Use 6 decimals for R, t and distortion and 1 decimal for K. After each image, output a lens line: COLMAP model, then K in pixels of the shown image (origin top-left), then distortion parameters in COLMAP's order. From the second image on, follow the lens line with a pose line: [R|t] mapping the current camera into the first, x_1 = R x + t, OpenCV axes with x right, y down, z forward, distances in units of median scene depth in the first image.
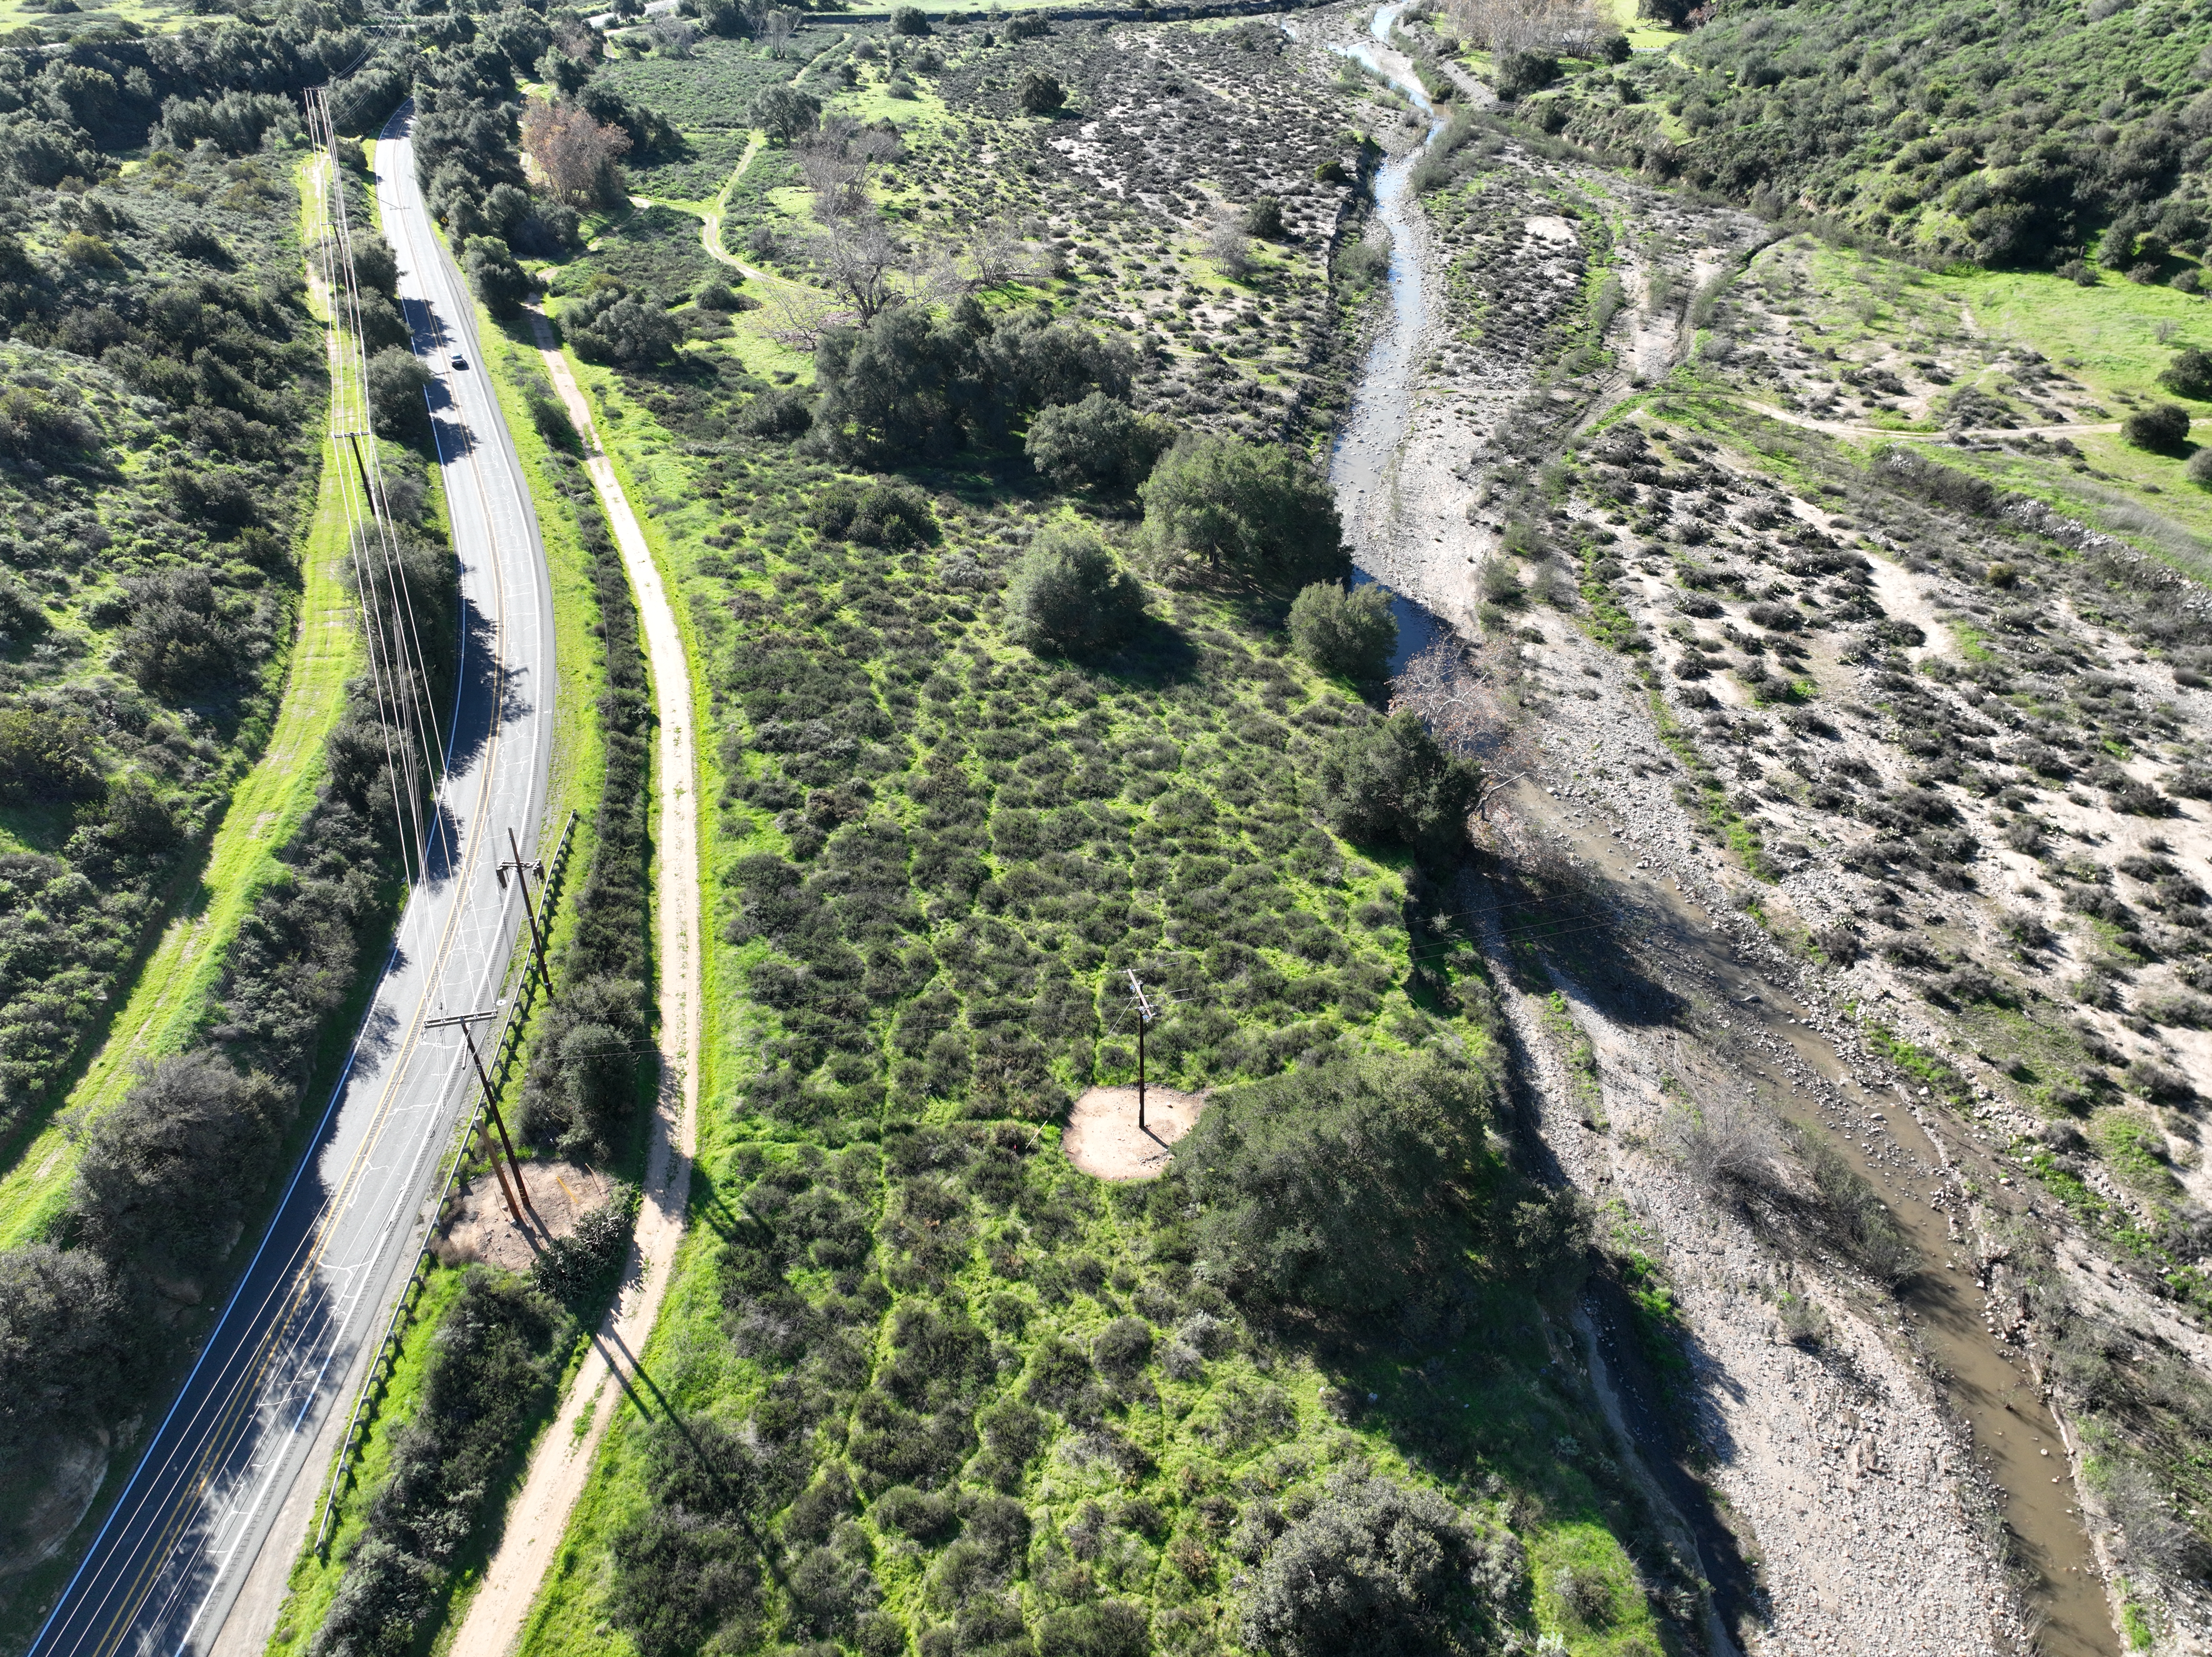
lens RADIAL K [[1564.1, 0, 1106.0], [0, 1564.1, 828.5], [0, 0, 1]] dist [-0.001122, 0.025003]
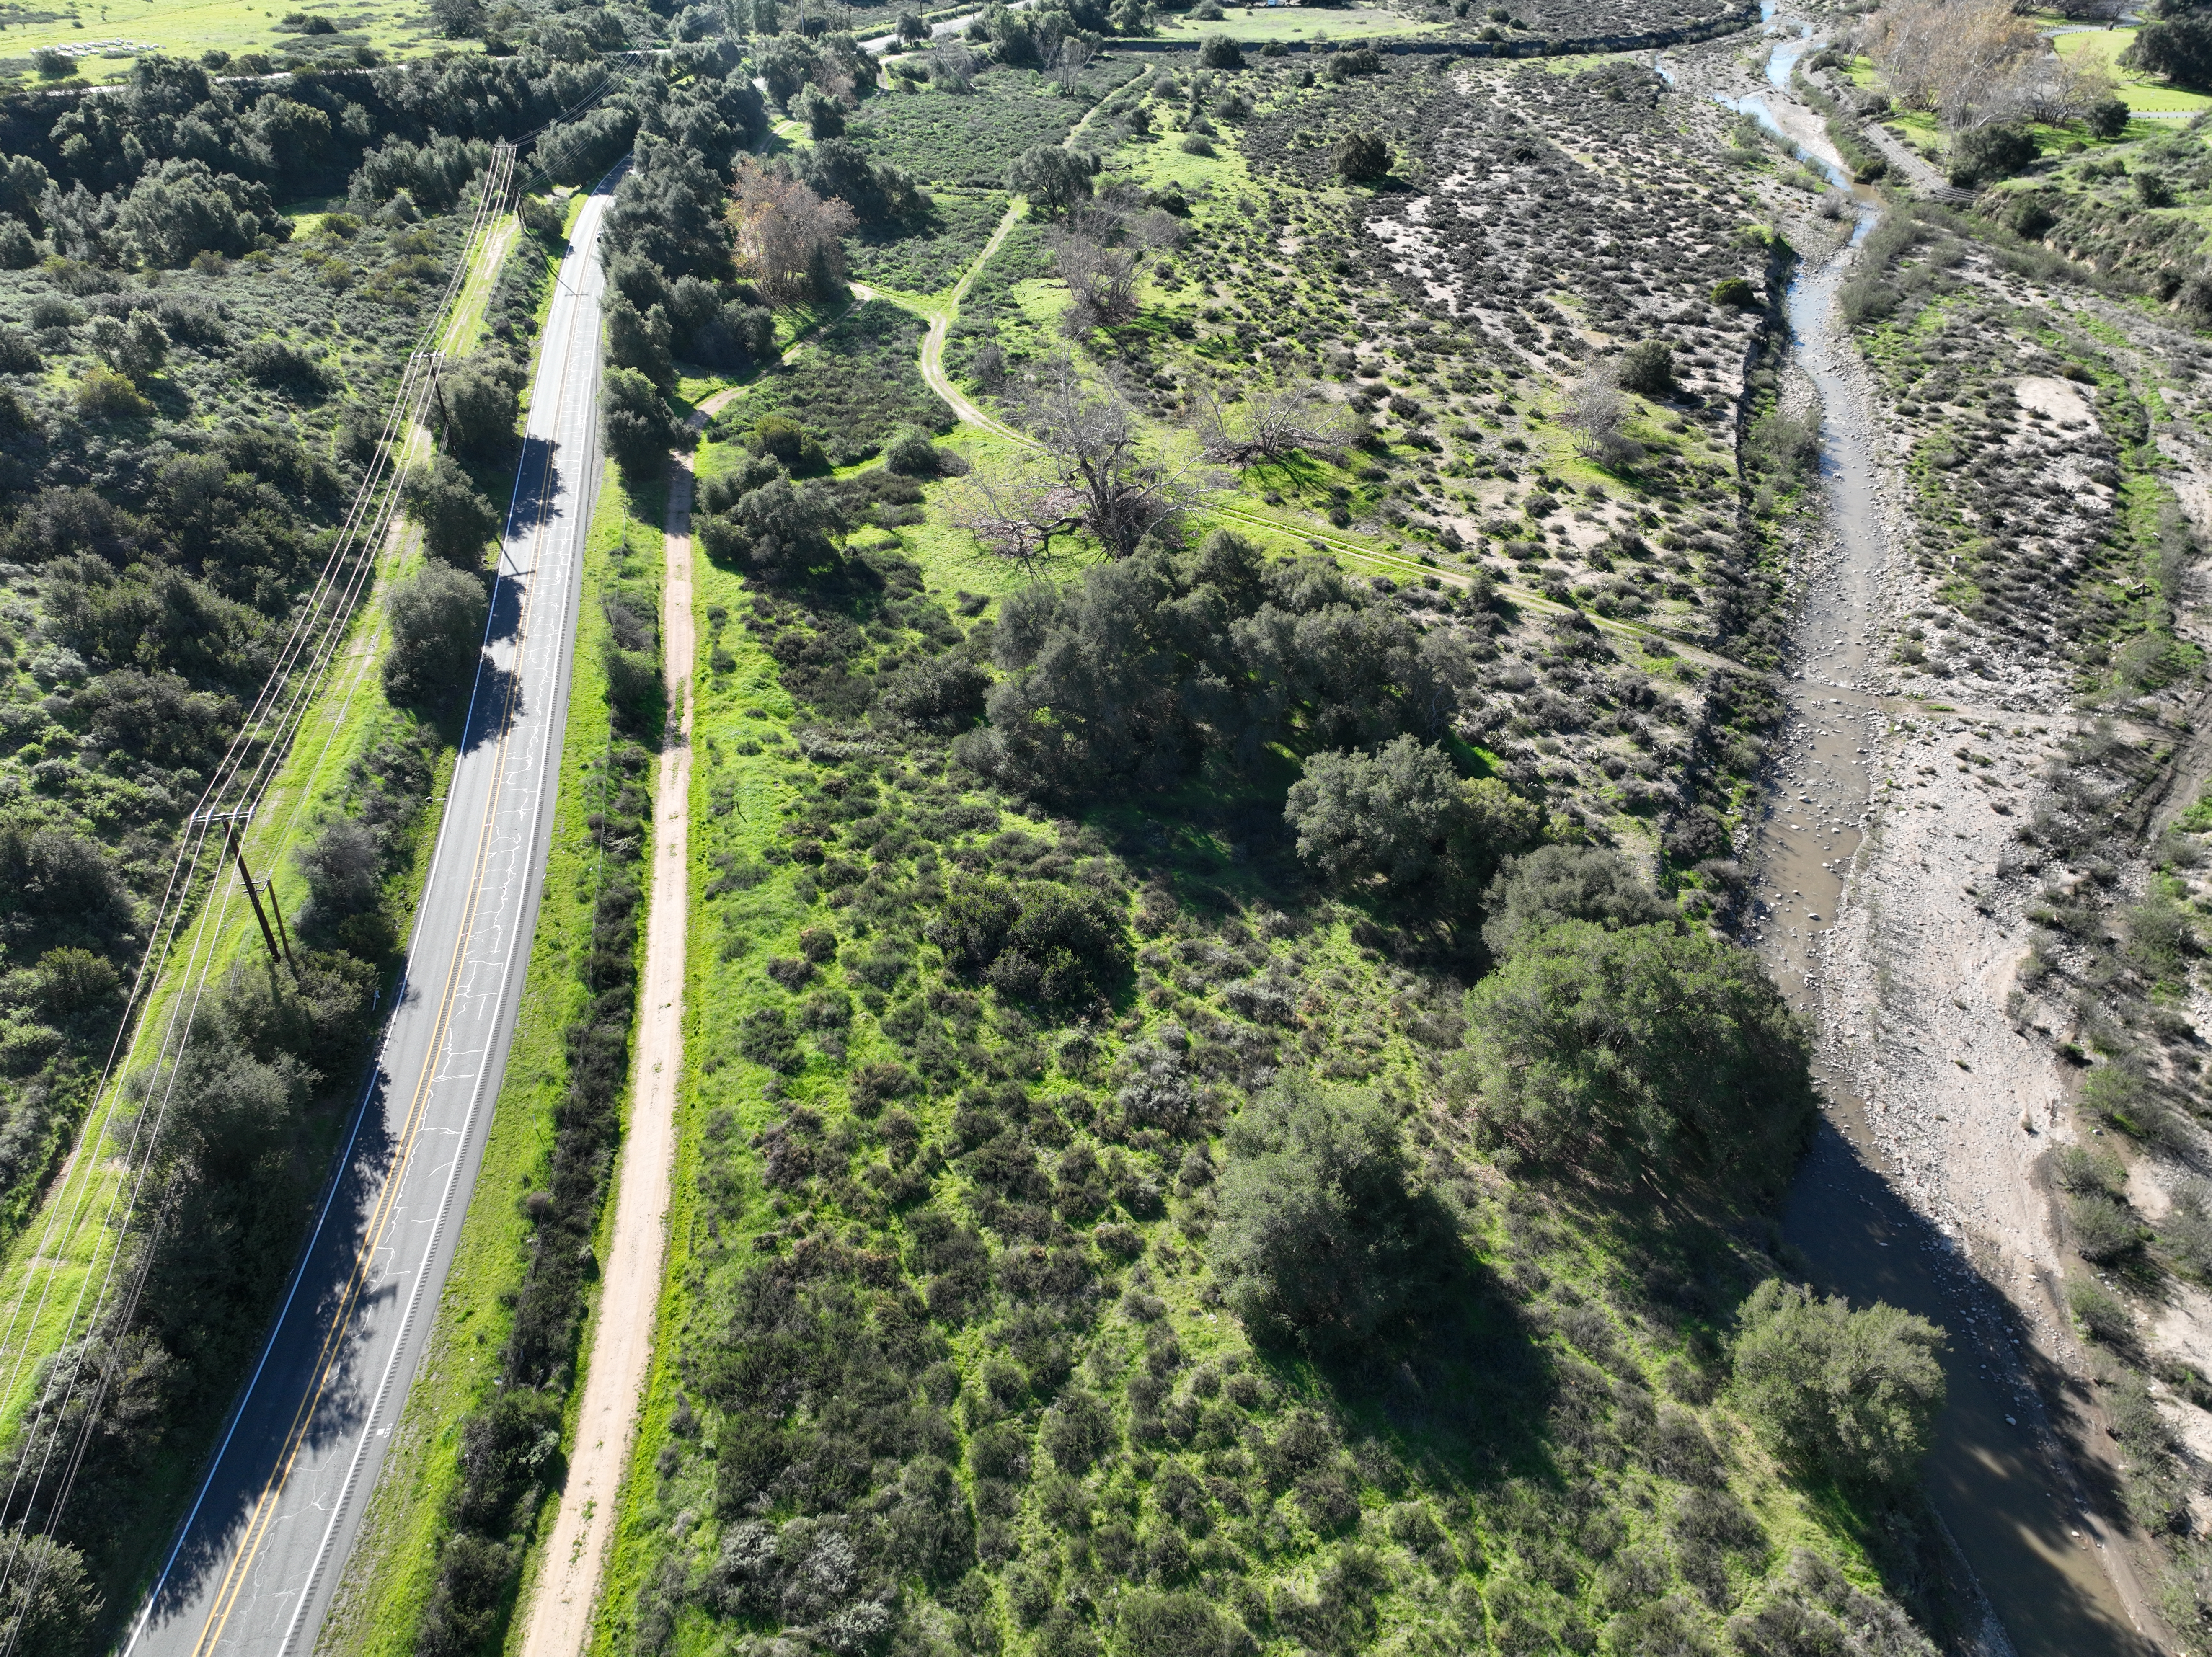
lens RADIAL K [[1564.1, 0, 1106.0], [0, 1564.1, 828.5], [0, 0, 1]] dist [-0.001122, 0.025003]
pose [[0.982782, 0.104370, -0.152470, -0.019156], [-0.104006, 0.994522, 0.010380, -0.178207], [0.152719, 0.005657, 0.988254, 0.260257]]
